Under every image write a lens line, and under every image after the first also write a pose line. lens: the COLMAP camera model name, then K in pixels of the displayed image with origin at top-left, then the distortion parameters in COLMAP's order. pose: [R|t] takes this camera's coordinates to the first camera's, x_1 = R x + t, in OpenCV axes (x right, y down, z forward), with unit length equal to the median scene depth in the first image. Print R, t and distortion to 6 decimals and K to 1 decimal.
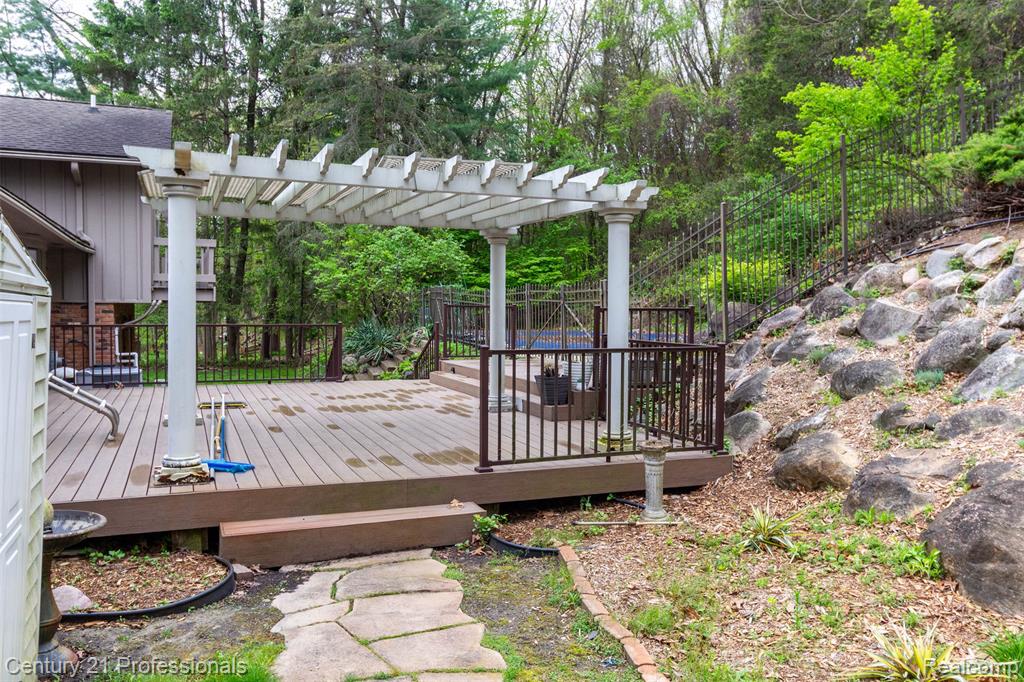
lens RADIAL K [[884.5, 0, 509.3], [0, 884.5, 339.1], [0, 0, 1]] dist [-0.000227, 0.000559]
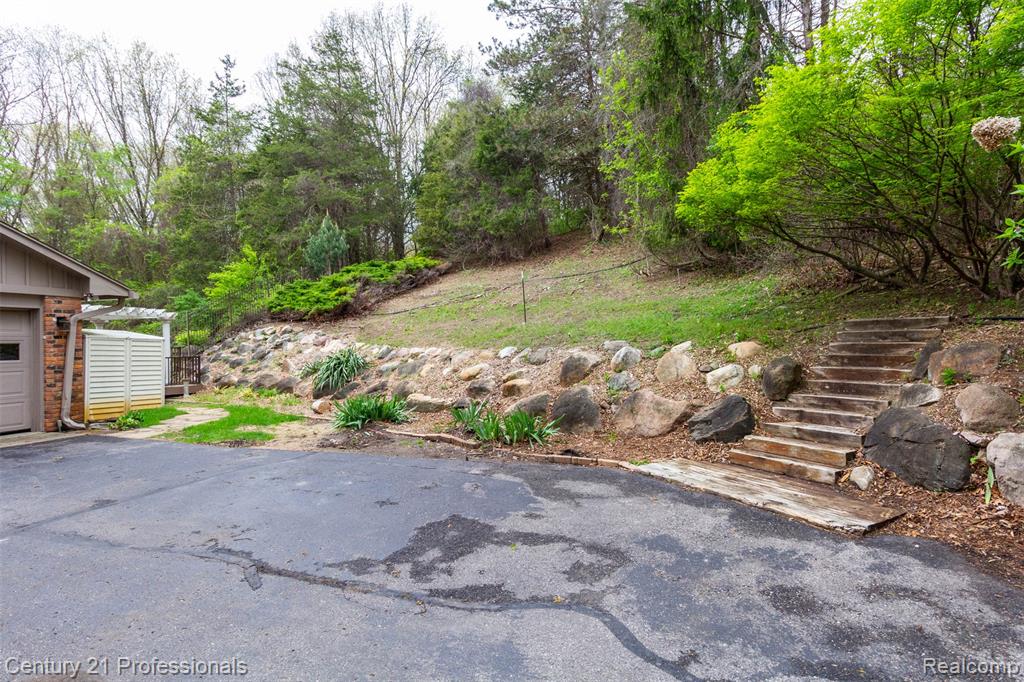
lens RADIAL K [[547.6, 0, 505.7], [0, 547.6, 339.9], [0, 0, 1]] dist [0.001081, -0.000496]
pose [[0.674008, -0.017096, 0.738526, -0.547008], [0.055777, 0.998056, -0.027801, 0.070206], [-0.736615, 0.059930, 0.673652, -1.399370]]
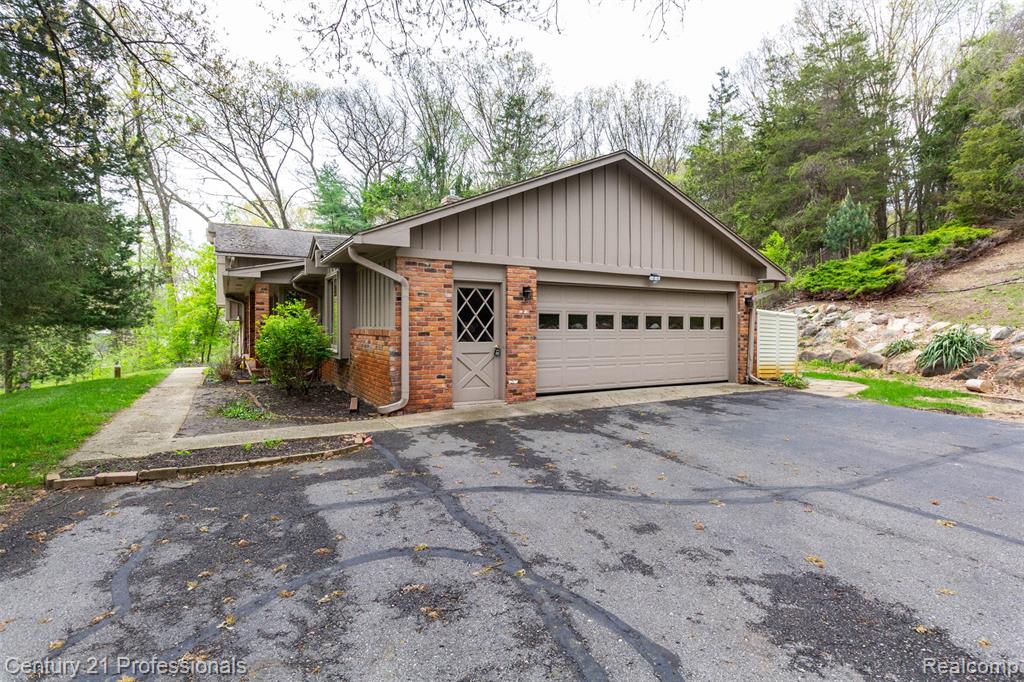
lens RADIAL K [[507.6, 0, 513.2], [0, 507.6, 331.7], [0, 0, 1]] dist [-0.017545, -0.000248]
pose [[0.997048, -0.005820, 0.076562, -1.063961], [0.008008, 0.999568, -0.028293, 0.066350], [-0.076364, 0.028823, 0.996663, -1.284738]]
